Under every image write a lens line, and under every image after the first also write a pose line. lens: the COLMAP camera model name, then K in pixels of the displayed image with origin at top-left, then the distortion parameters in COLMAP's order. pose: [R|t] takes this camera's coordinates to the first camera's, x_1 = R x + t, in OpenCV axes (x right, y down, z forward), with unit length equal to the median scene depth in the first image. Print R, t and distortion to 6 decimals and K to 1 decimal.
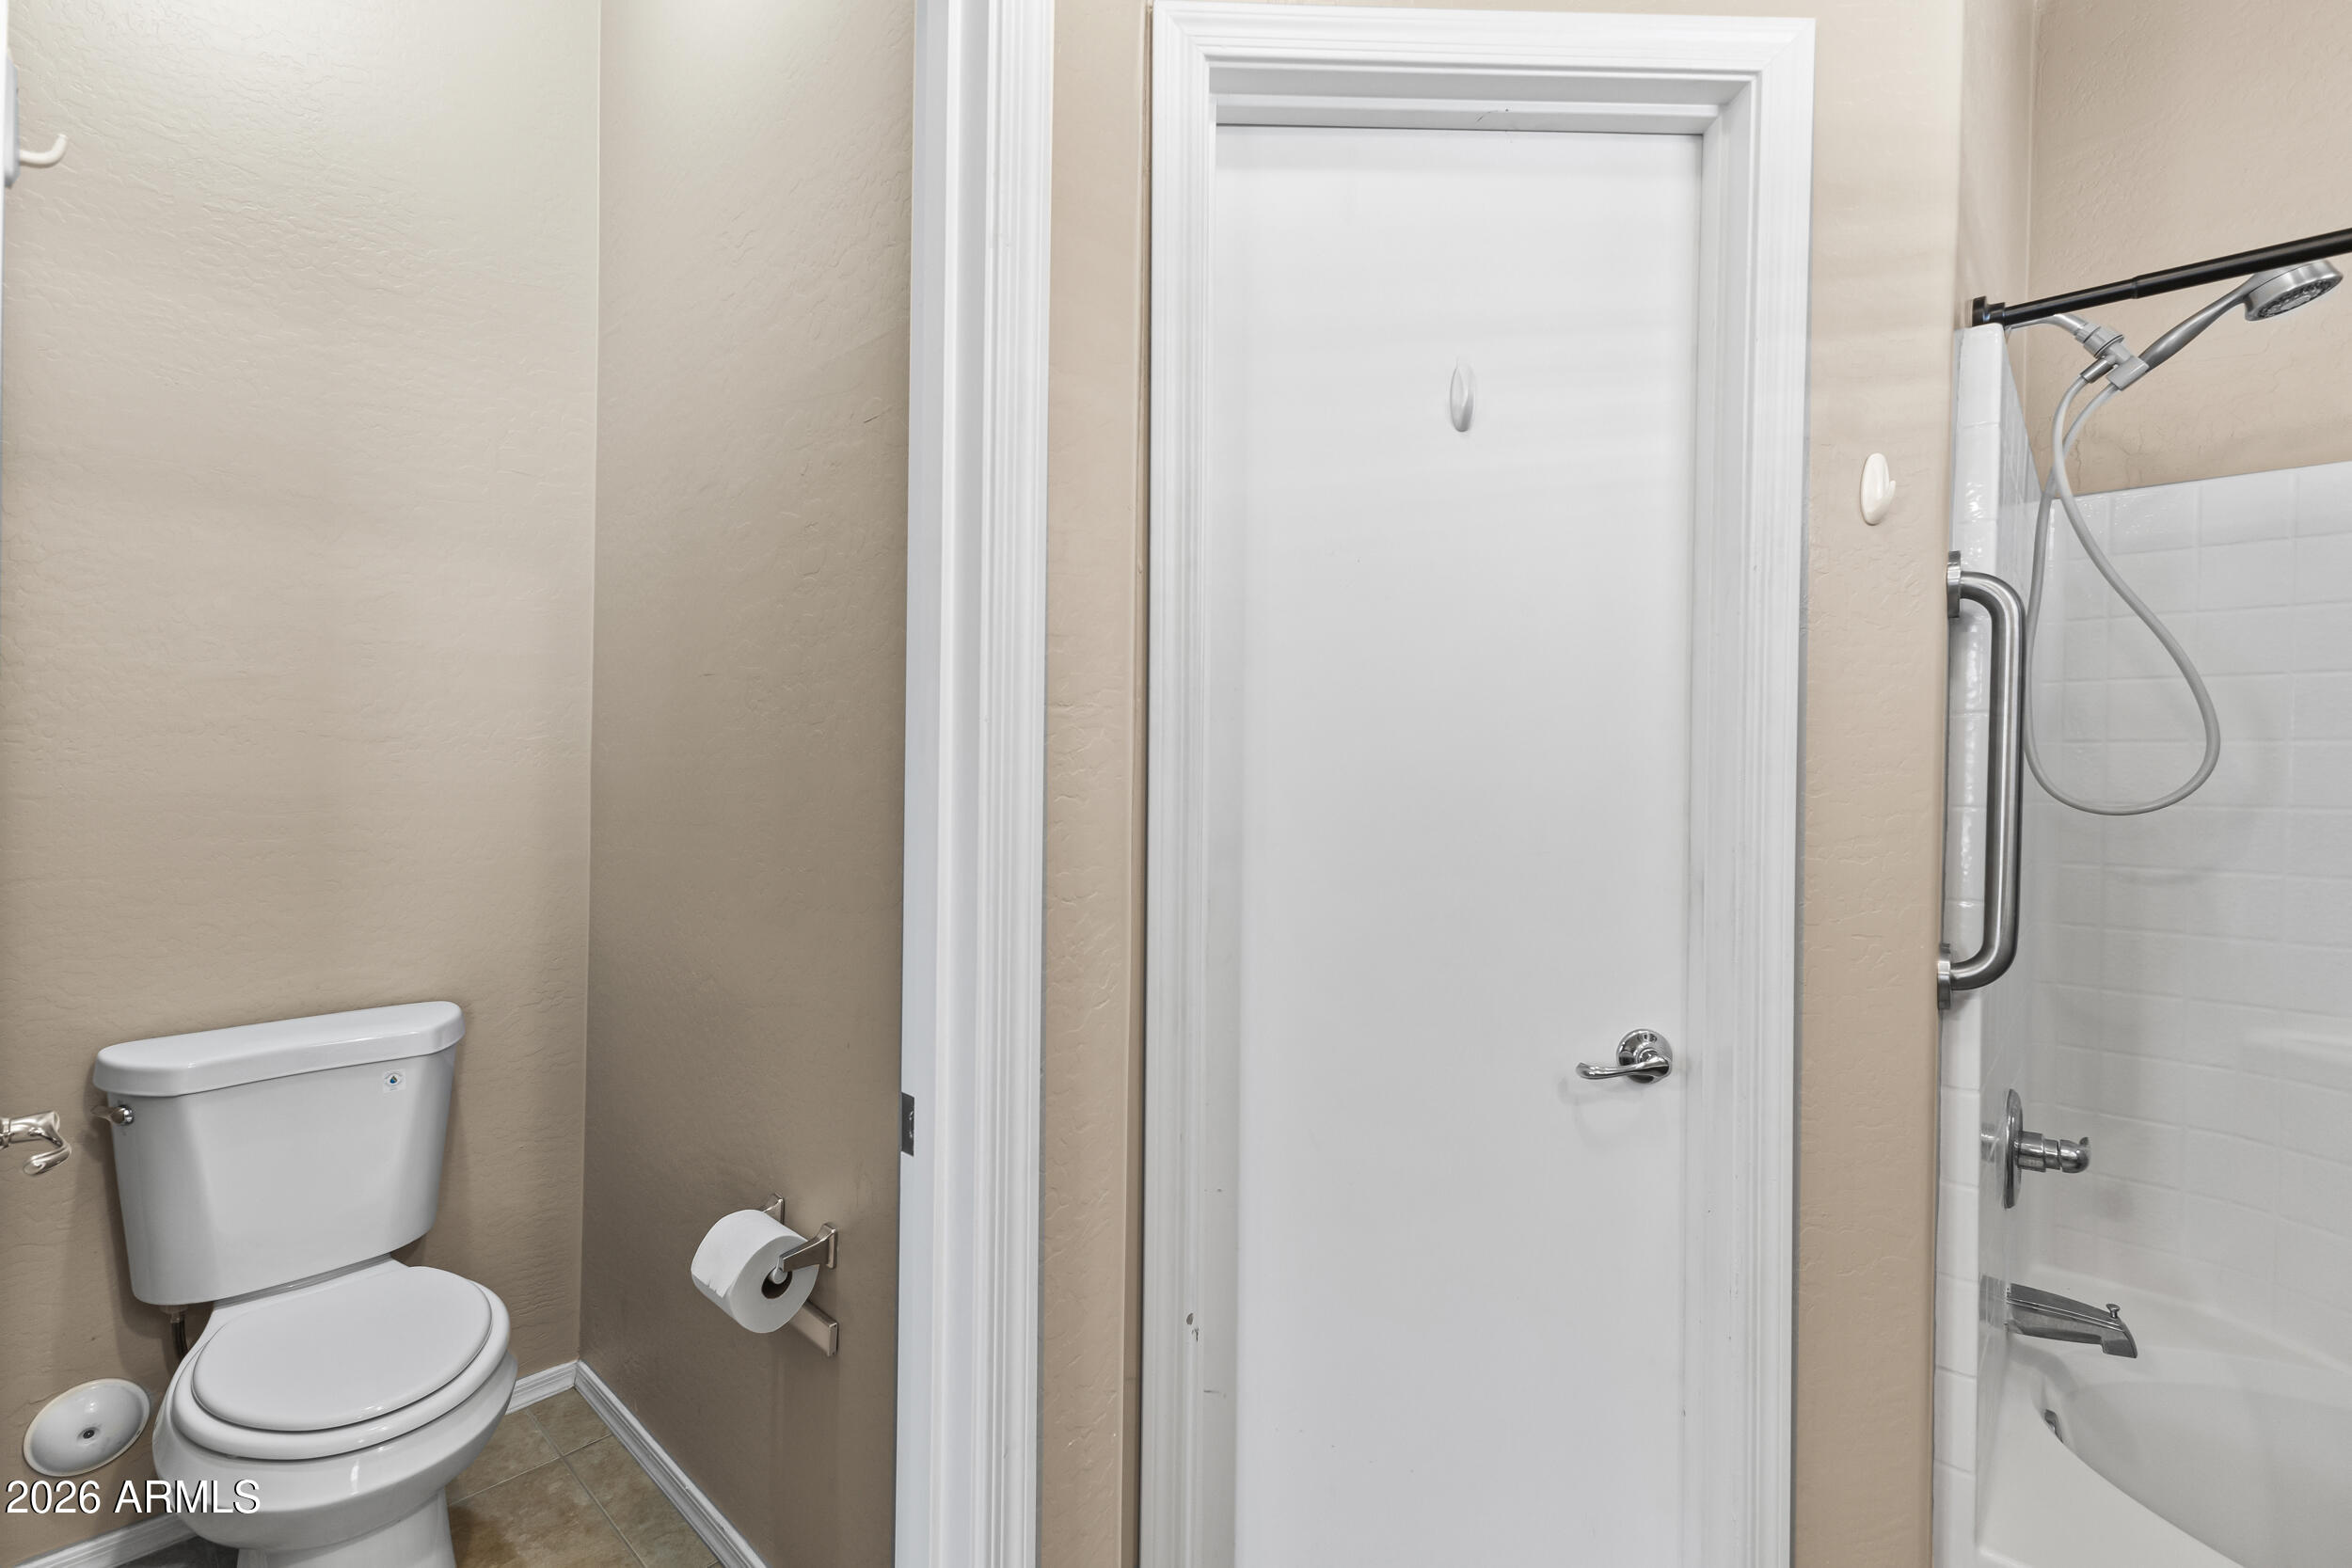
lens RADIAL K [[1008.8, 0, 1176.0], [0, 1008.8, 784.0], [0, 0, 1]] dist [0.007768, -0.000074]
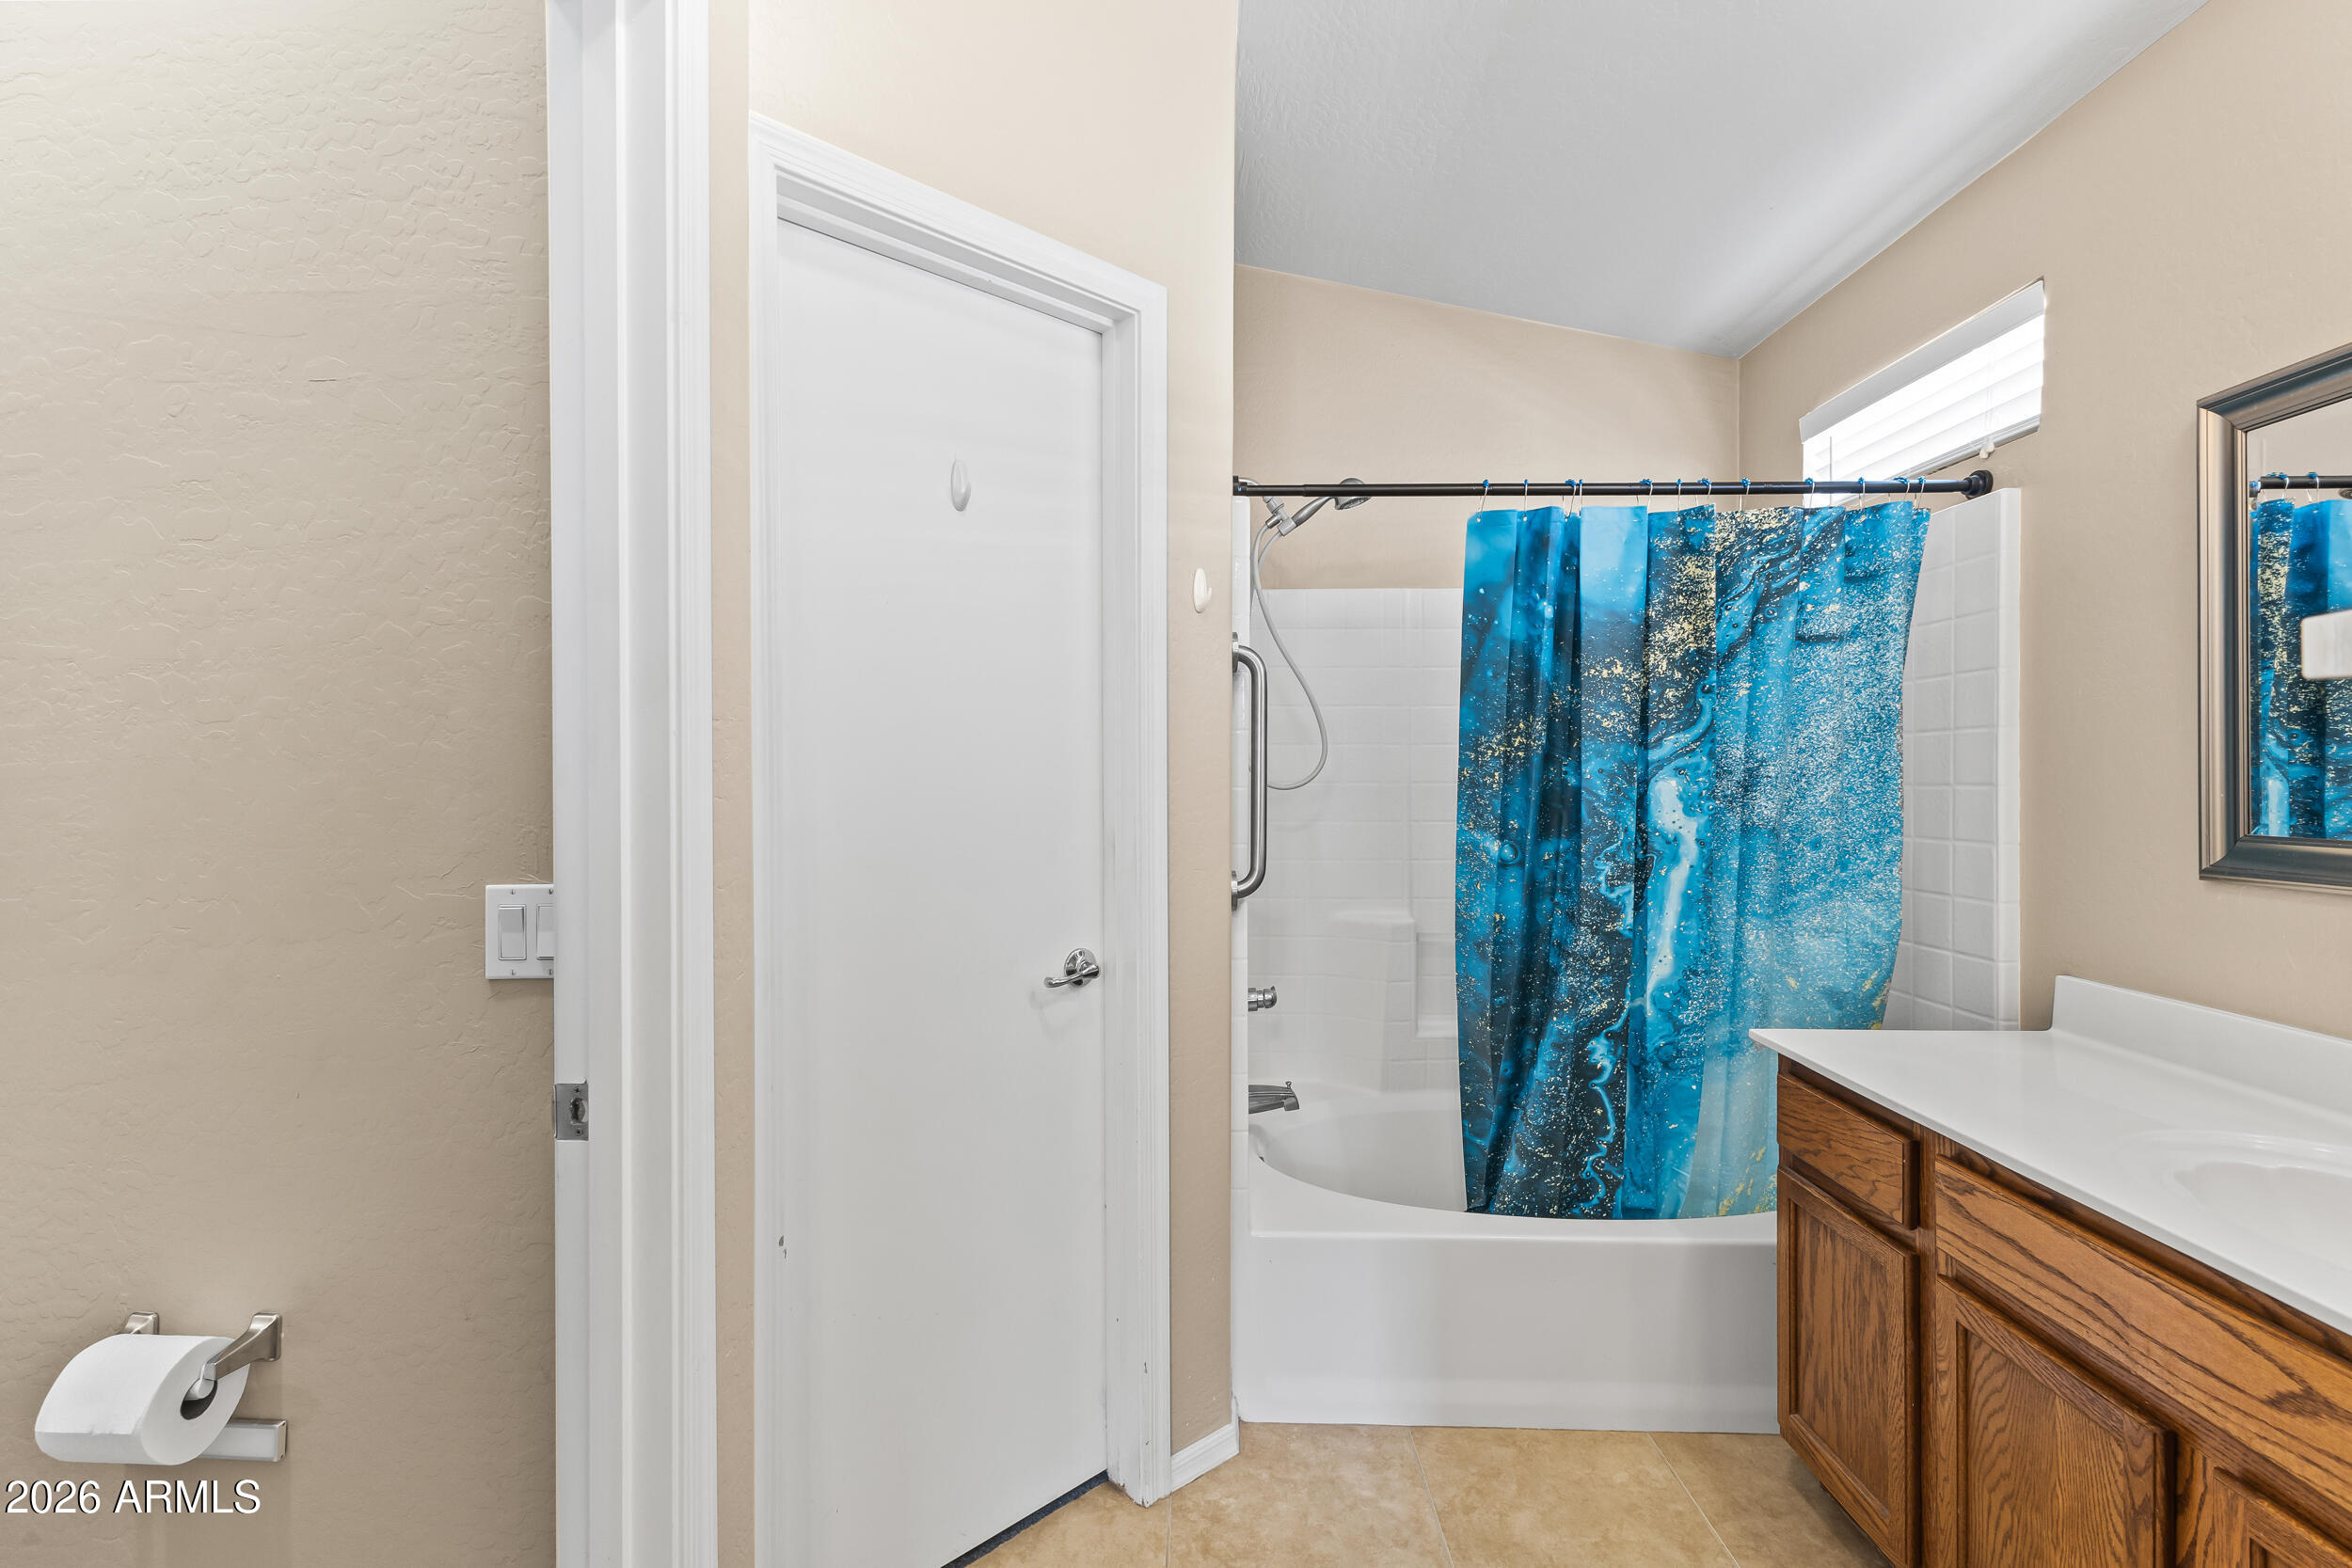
lens RADIAL K [[1014.1, 0, 1175.9], [0, 1014.1, 778.3], [0, 0, 1]] dist [0.006403, -0.004584]
pose [[0.755492, -0.019994, 0.654853, -0.377411], [0.017493, 0.999793, 0.010344, -0.010984], [-0.654925, 0.003640, 0.755686, -0.179183]]
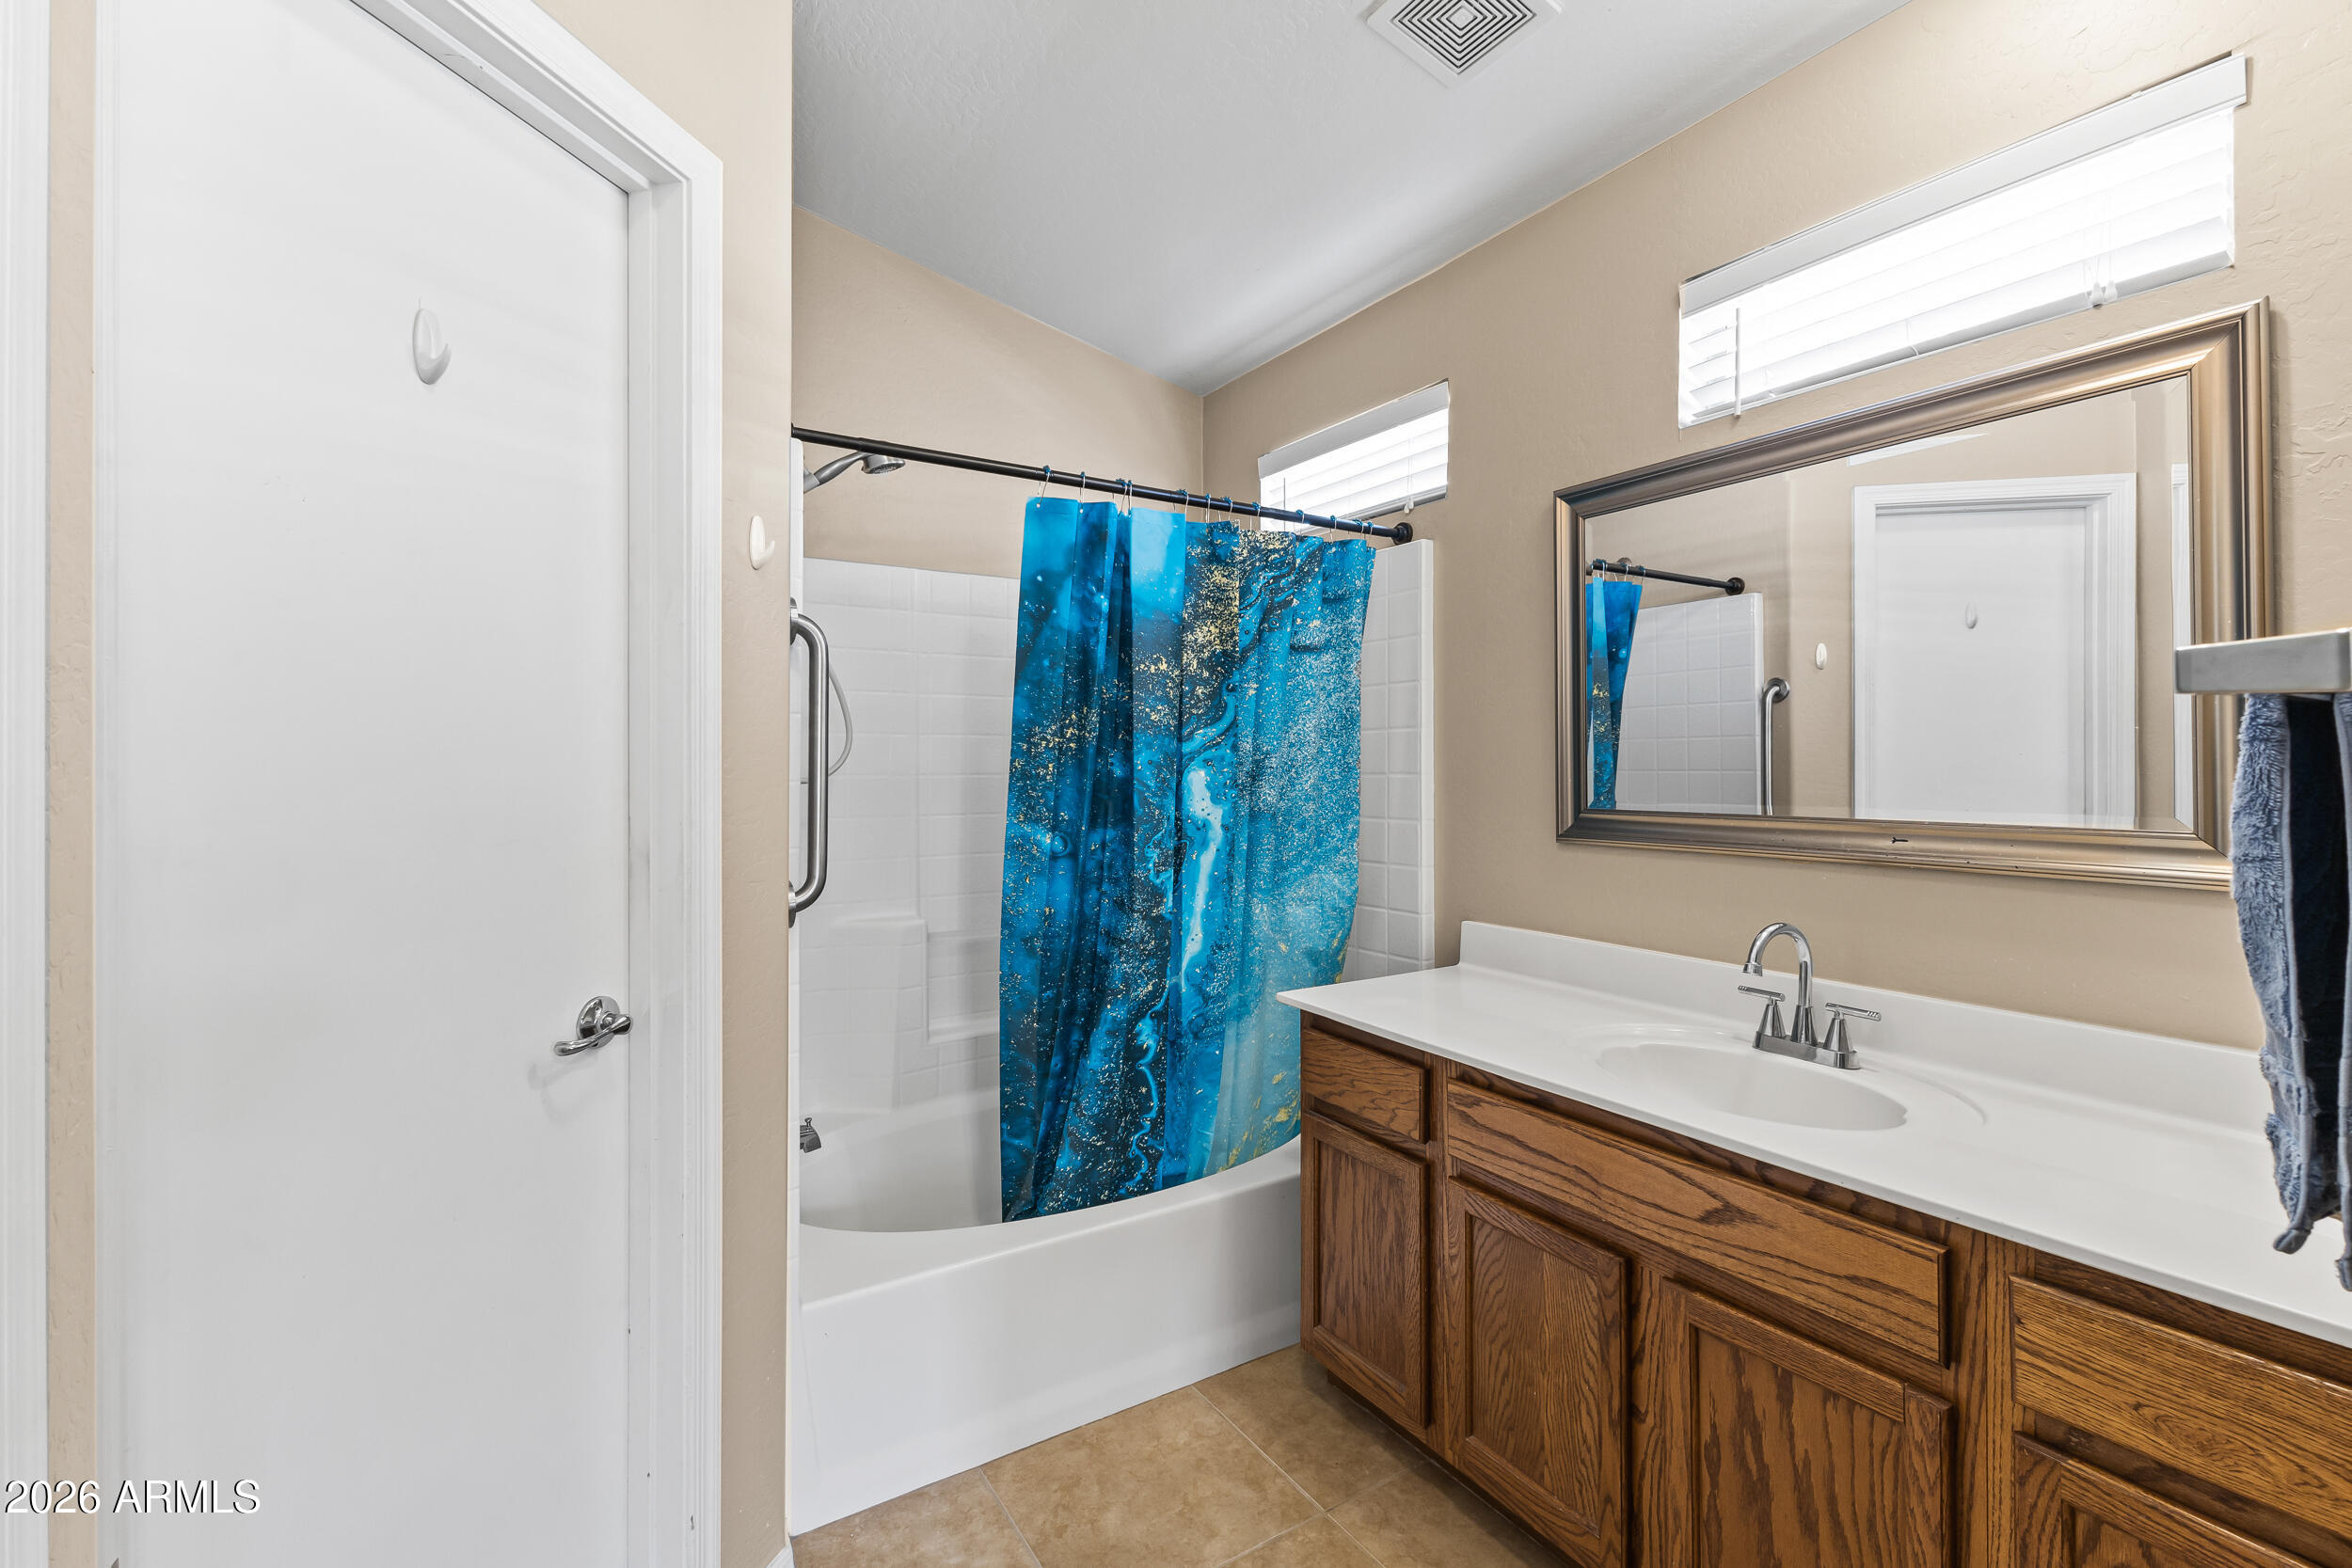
lens RADIAL K [[1021.7, 0, 1183.9], [0, 1021.7, 761.4], [0, 0, 1]] dist [0.002048, 0.000317]
pose [[0.262691, -0.013680, 0.964783, -0.429487], [0.012029, 0.999868, 0.010903, -0.013510], [-0.964805, 0.008741, 0.262821, 0.110763]]
